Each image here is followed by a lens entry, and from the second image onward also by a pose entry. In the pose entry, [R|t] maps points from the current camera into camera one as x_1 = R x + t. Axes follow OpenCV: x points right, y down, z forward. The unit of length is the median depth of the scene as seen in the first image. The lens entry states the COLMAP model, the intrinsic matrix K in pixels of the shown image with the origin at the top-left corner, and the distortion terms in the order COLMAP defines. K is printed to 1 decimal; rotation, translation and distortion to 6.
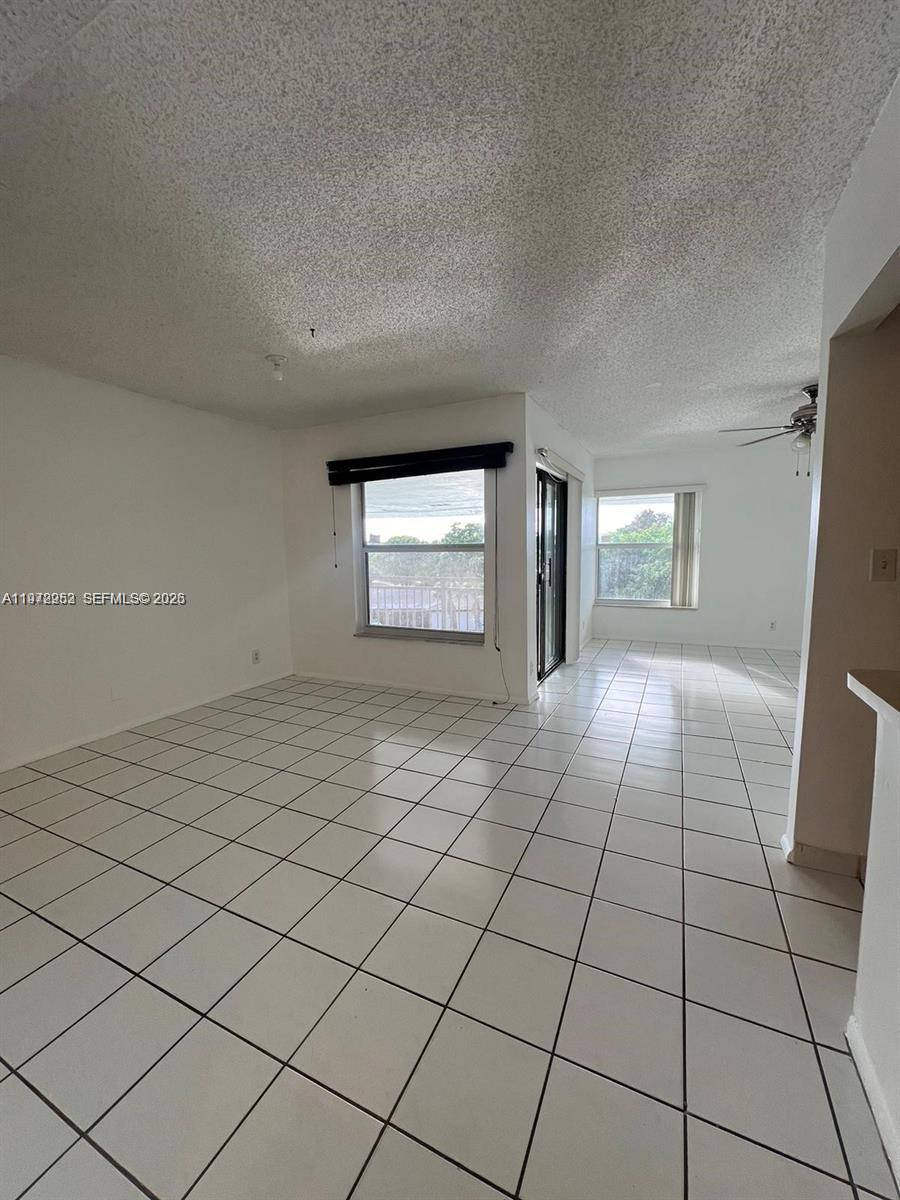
lens RADIAL K [[477.0, 0, 445.7], [0, 477.0, 599.7], [0, 0, 1]] dist [-0.002082, -0.000824]
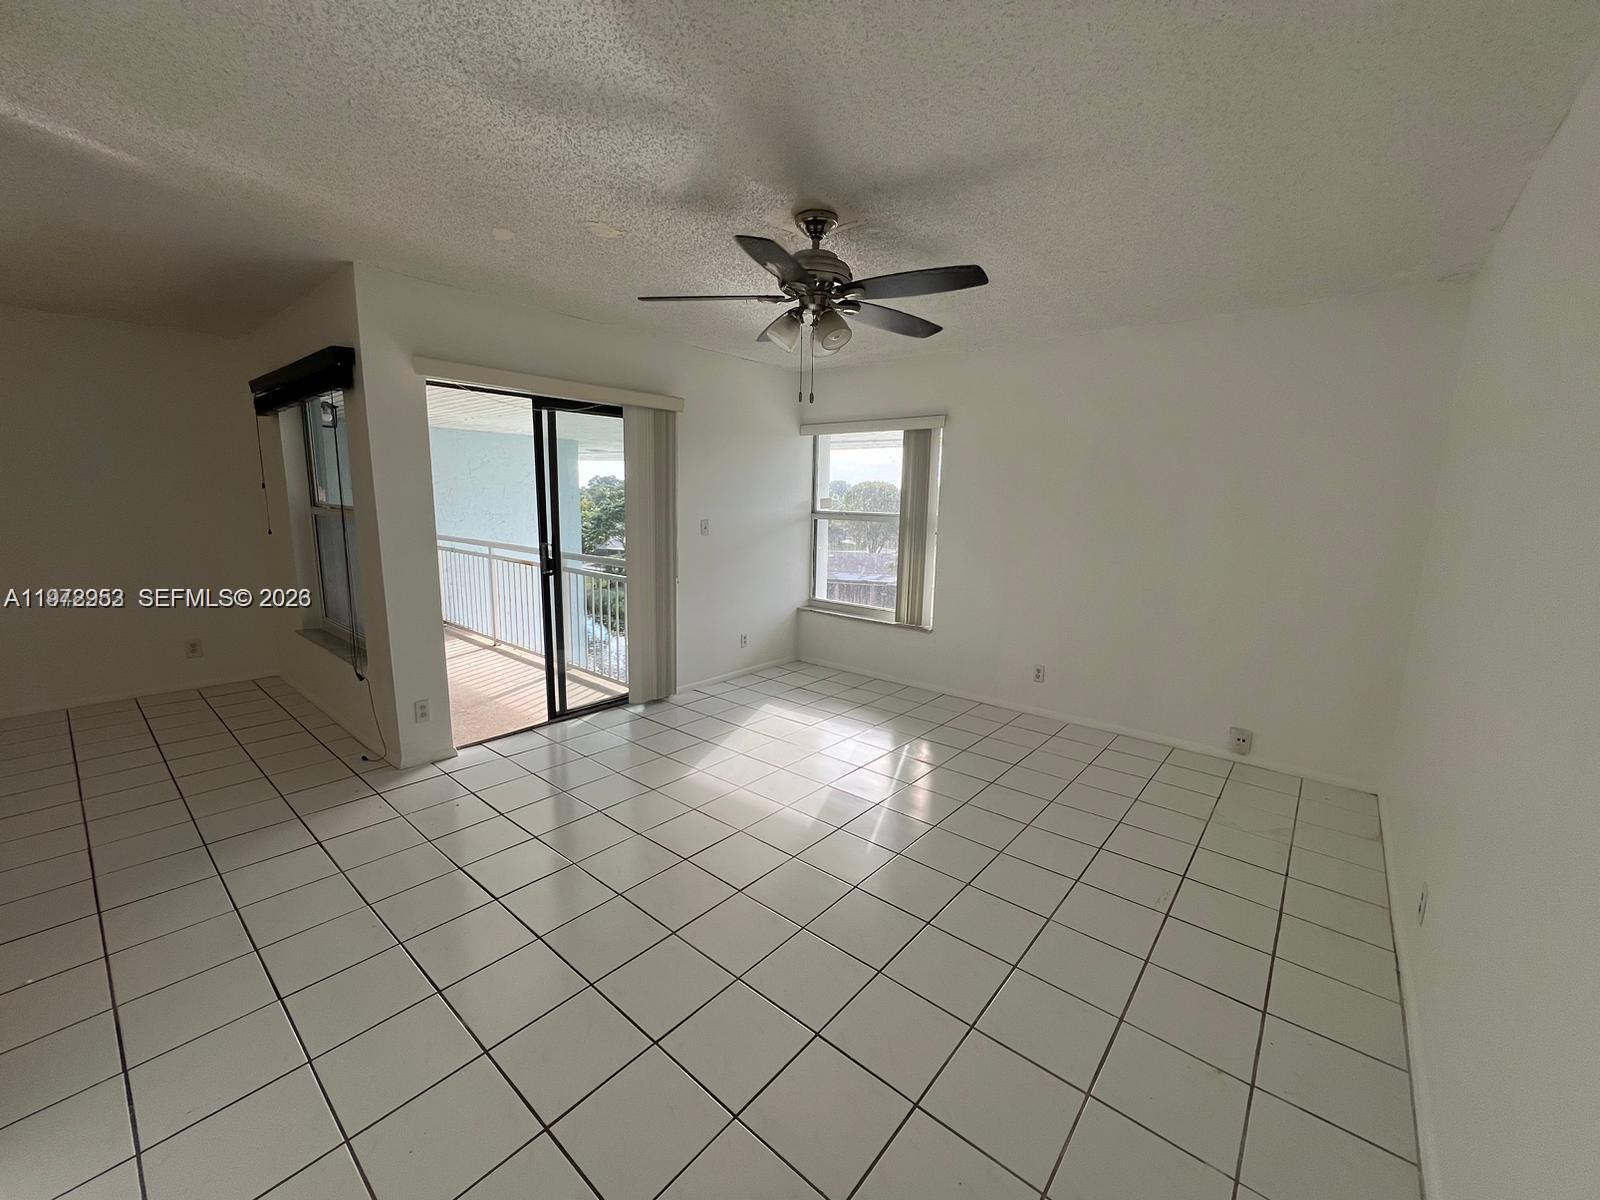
lens RADIAL K [[636.1, 0, 803.2], [0, 636.1, 602.8], [0, 0, 1]] dist [-0.002082, -0.000824]
pose [[0.968774, 0.075948, -0.236028, 0.560748], [-0.061767, 0.995845, 0.066918, -0.057344], [0.240129, -0.050250, 0.969439, 0.205031]]
